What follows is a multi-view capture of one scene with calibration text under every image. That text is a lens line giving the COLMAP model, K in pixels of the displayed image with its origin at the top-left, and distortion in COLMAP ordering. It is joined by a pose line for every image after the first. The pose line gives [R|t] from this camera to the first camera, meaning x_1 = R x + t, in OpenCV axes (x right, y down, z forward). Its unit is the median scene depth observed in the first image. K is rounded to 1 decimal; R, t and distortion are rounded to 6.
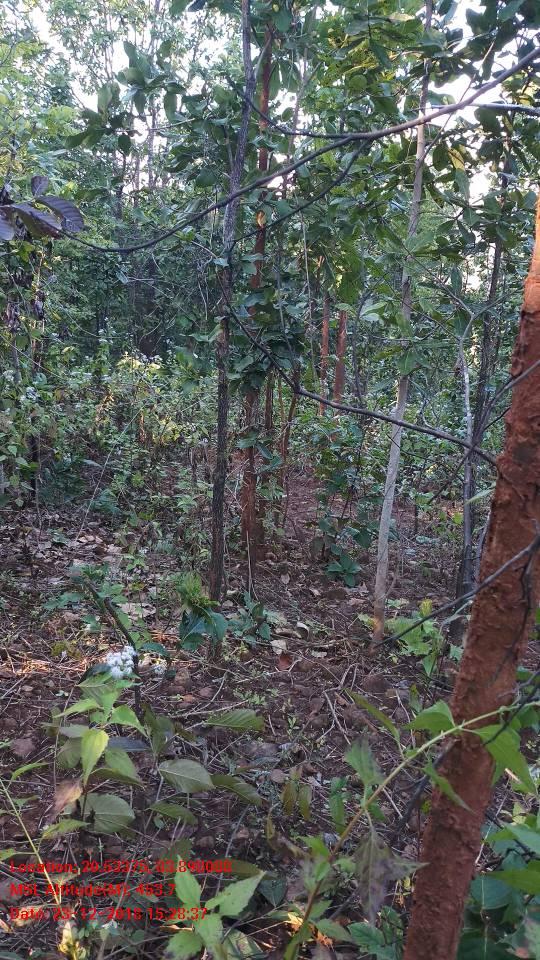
lens RADIAL K [[799.0, 0, 270.0], [0, 799.0, 480.0], [0, 0, 1]] dist [-0.141070, 0.120367]
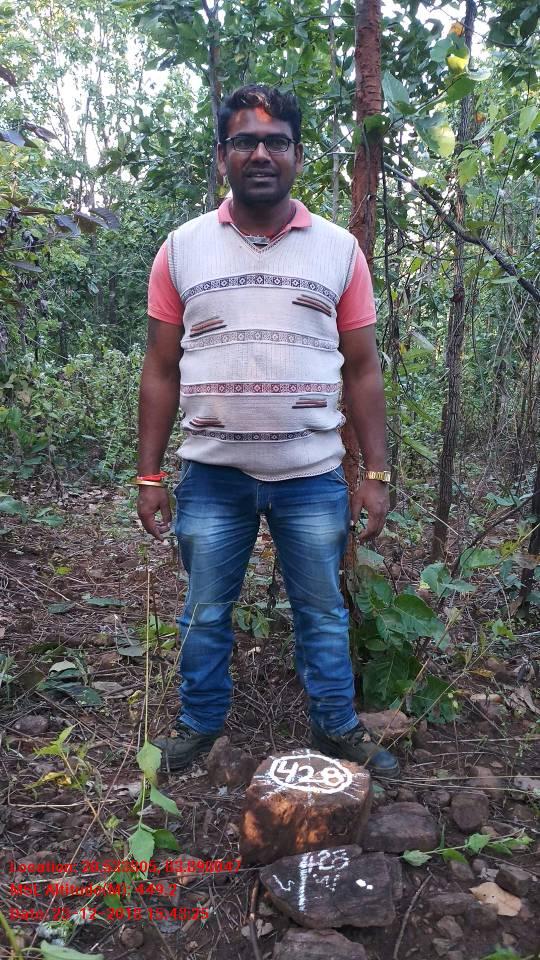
lens RADIAL K [[799.0, 0, 270.0], [0, 799.0, 480.0], [0, 0, 1]] dist [-0.141070, 0.120367]
pose [[0.996269, -0.069765, 0.050803, -0.012679], [0.070584, 0.997400, -0.014503, 0.049491], [-0.049659, 0.018035, 0.998603, -0.125278]]
